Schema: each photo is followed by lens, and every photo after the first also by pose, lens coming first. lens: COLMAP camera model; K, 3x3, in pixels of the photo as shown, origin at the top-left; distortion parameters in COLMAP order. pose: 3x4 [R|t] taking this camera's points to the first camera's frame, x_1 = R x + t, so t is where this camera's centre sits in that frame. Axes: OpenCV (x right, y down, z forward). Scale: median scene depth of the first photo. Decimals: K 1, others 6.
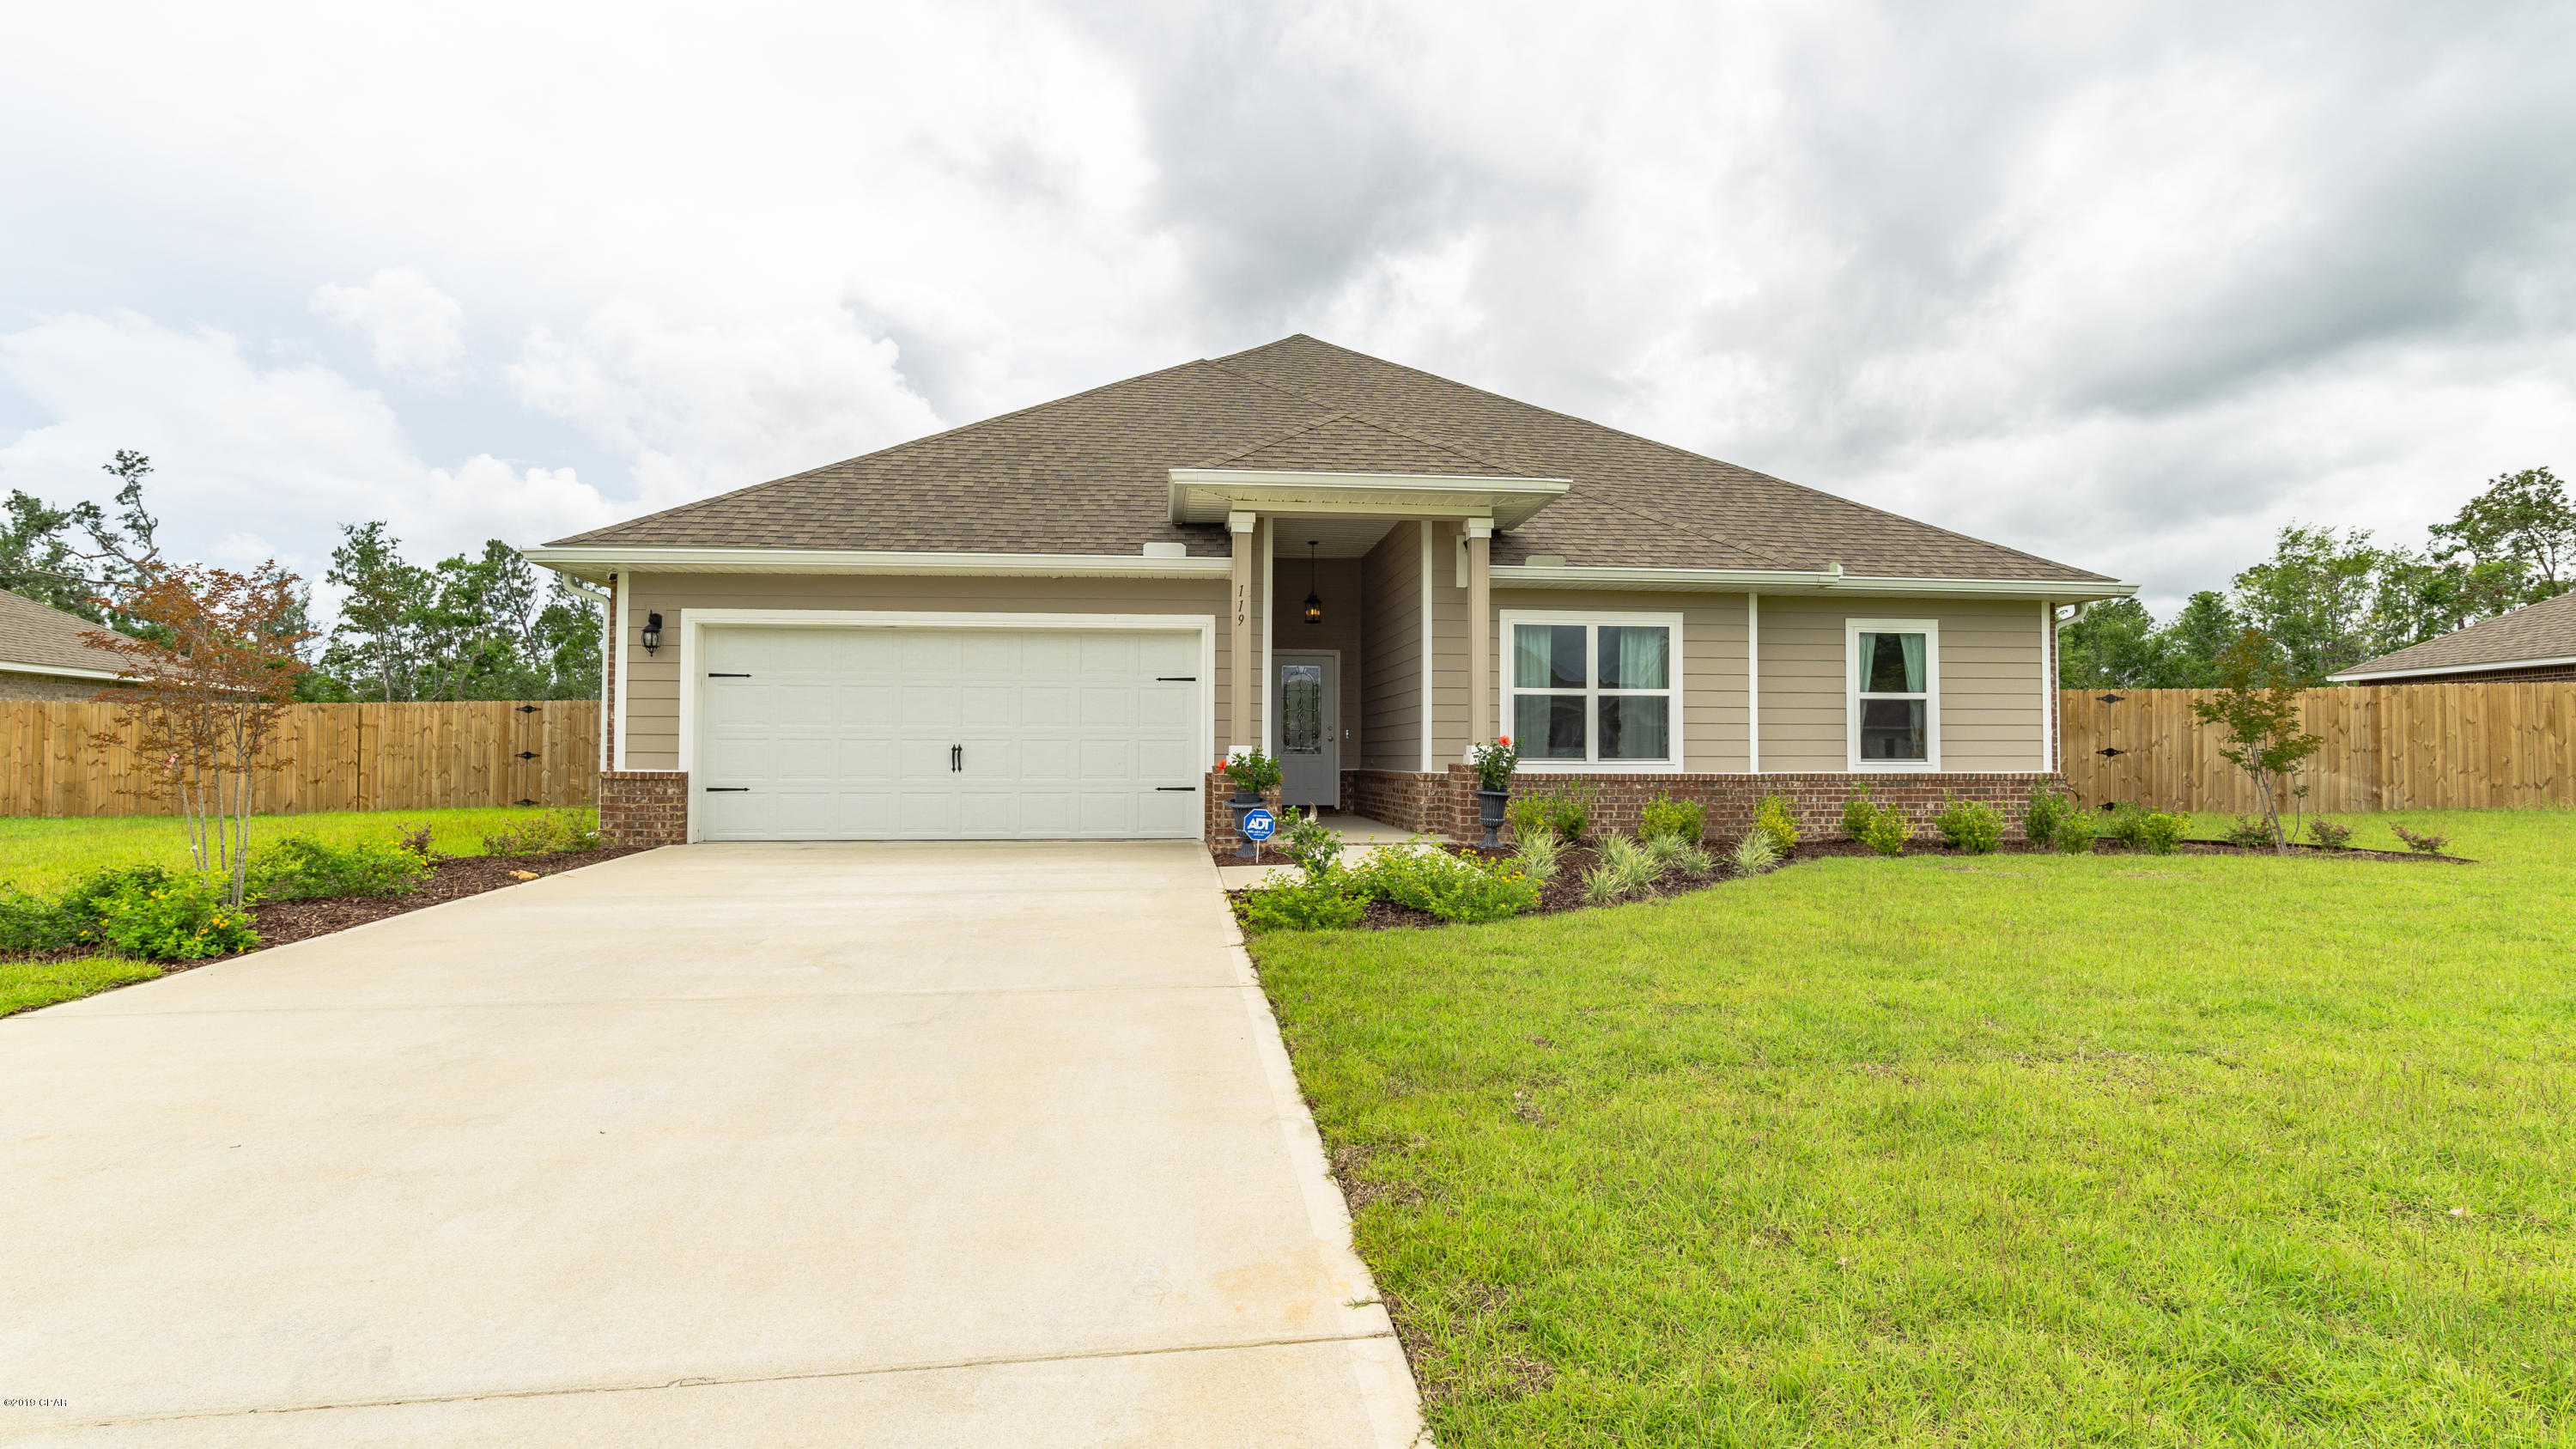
lens RADIAL K [[1057.5, 0, 1274.1], [0, 1057.5, 735.9], [0, 0, 1]] dist [0.010345, -0.000066]
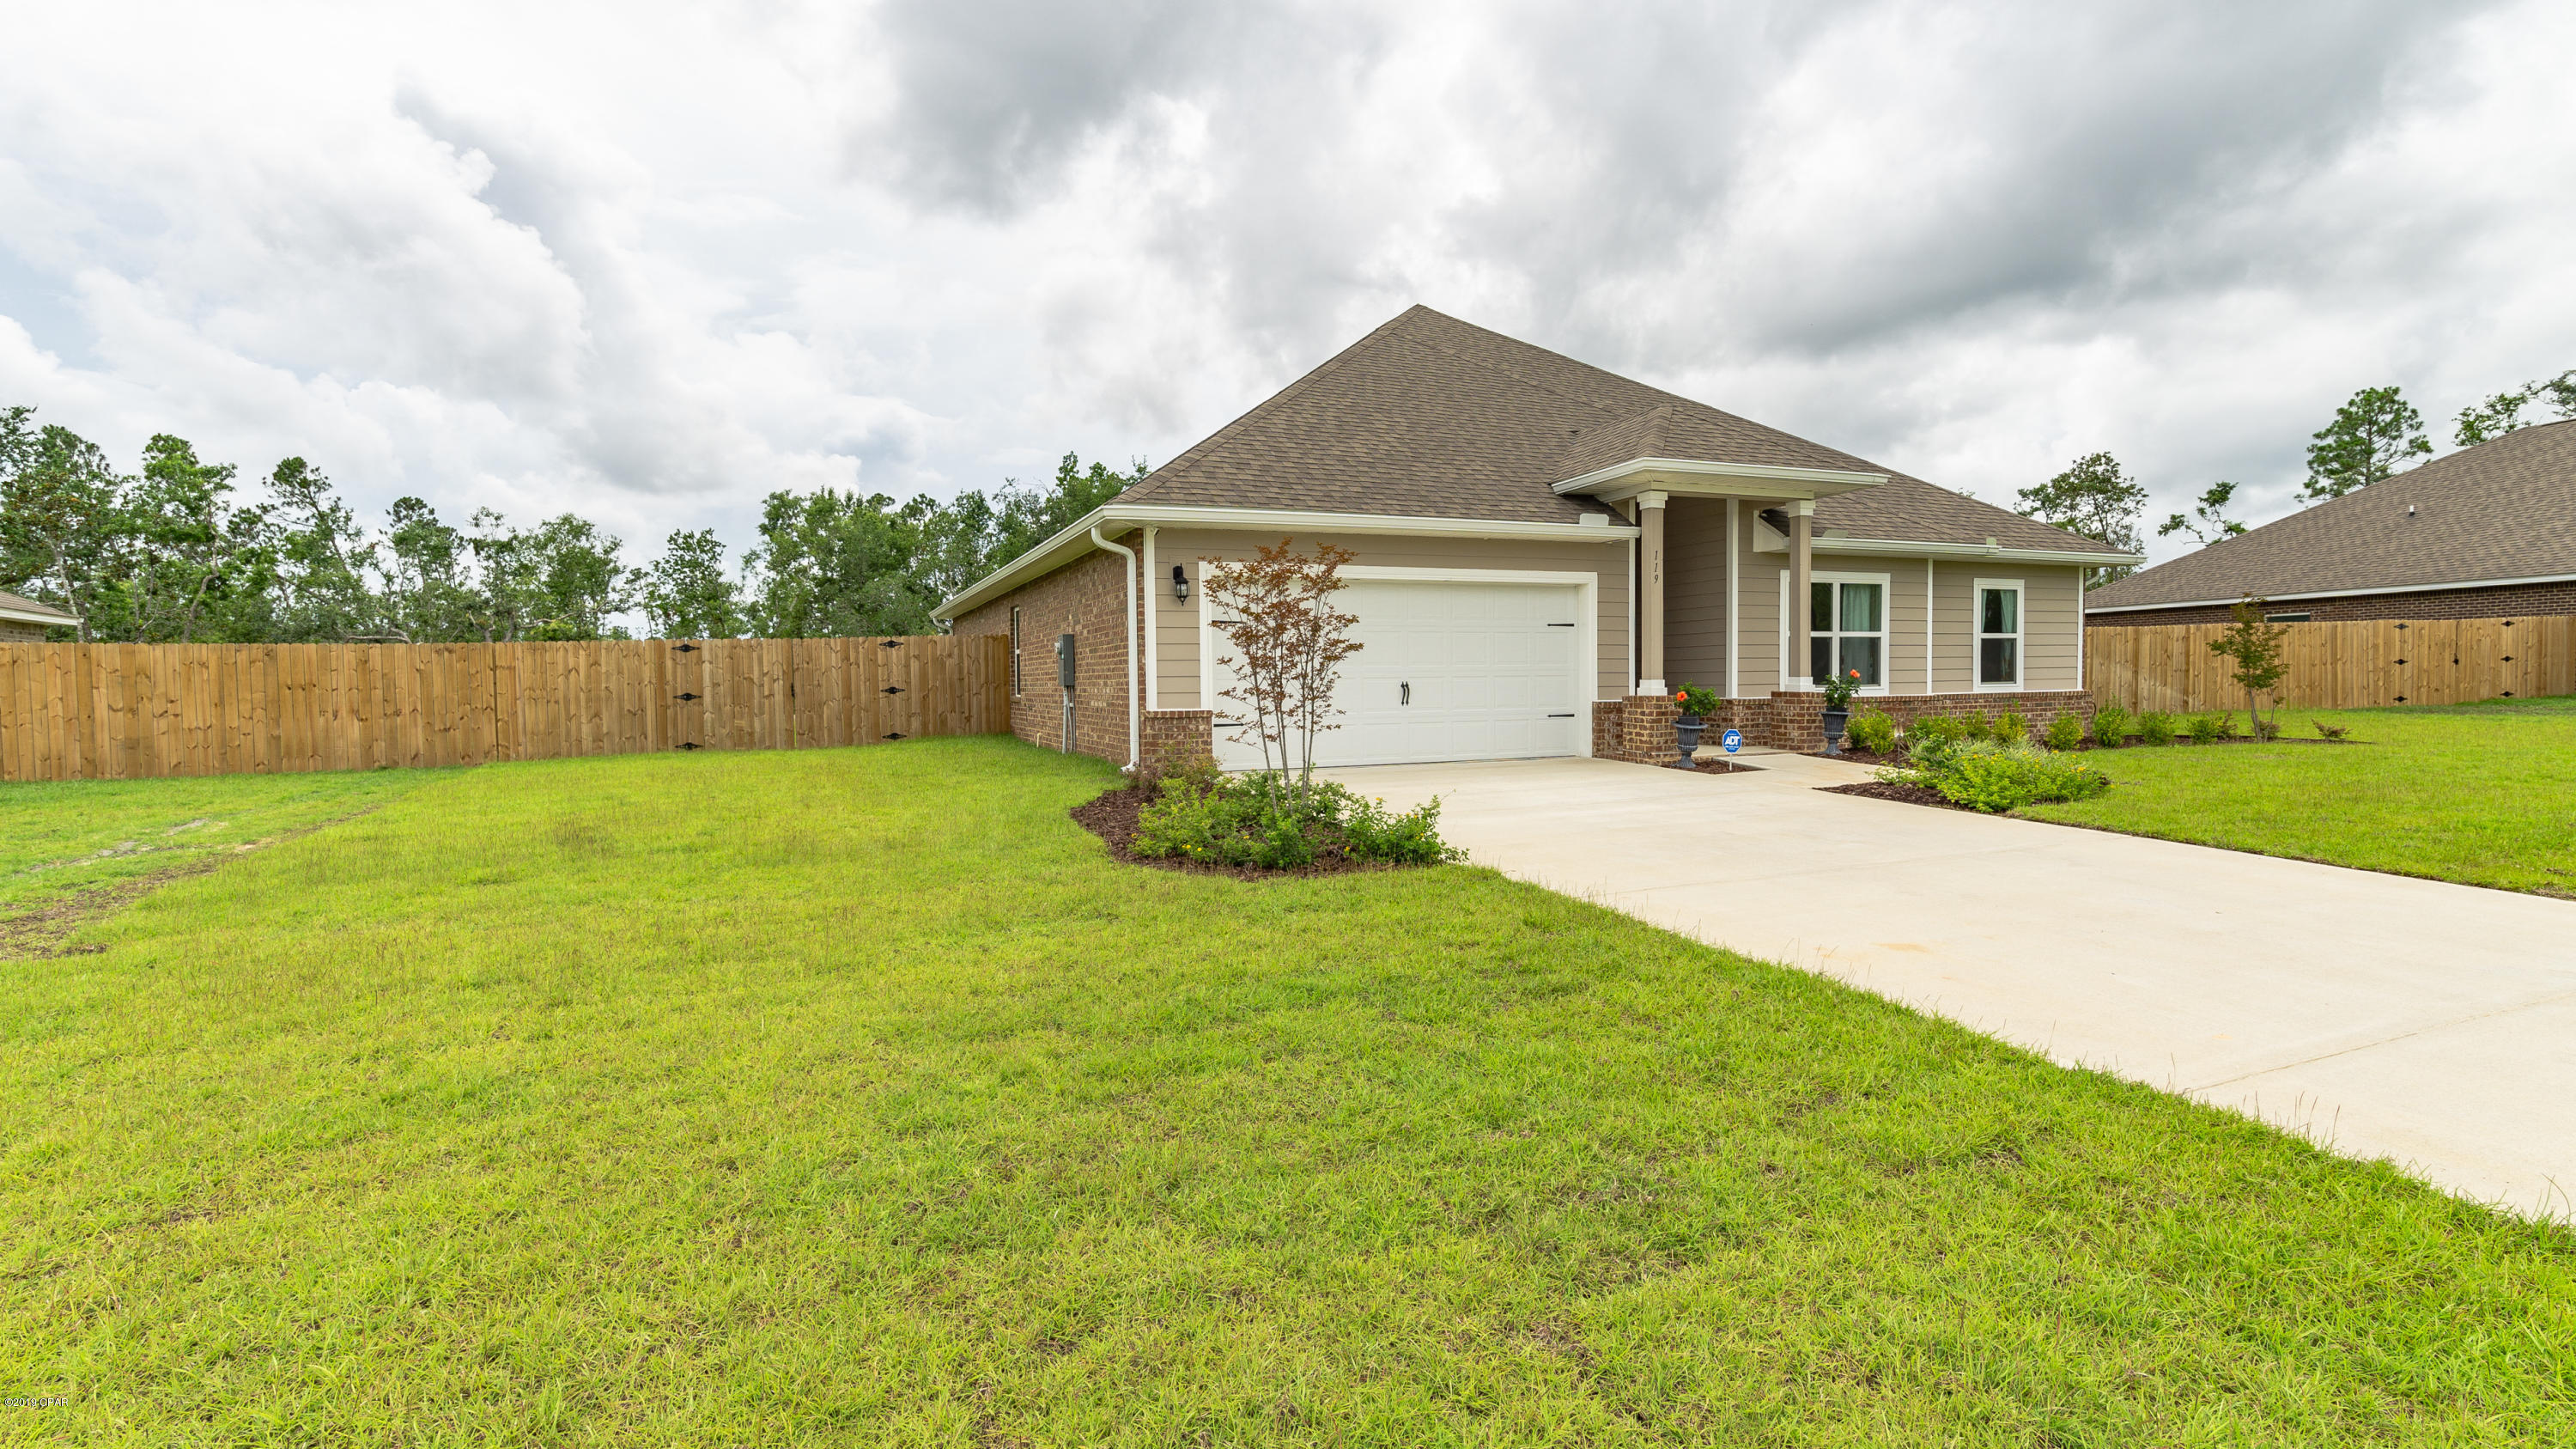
lens RADIAL K [[1151.6, 0, 1286.6], [0, 1151.6, 727.0], [0, 0, 1]] dist [-0.009424, 0.005646]
pose [[0.961479, -0.024620, 0.273774, -0.696526], [0.008108, 0.998088, 0.061282, -0.018759], [-0.274760, -0.056702, 0.959840, -0.163455]]
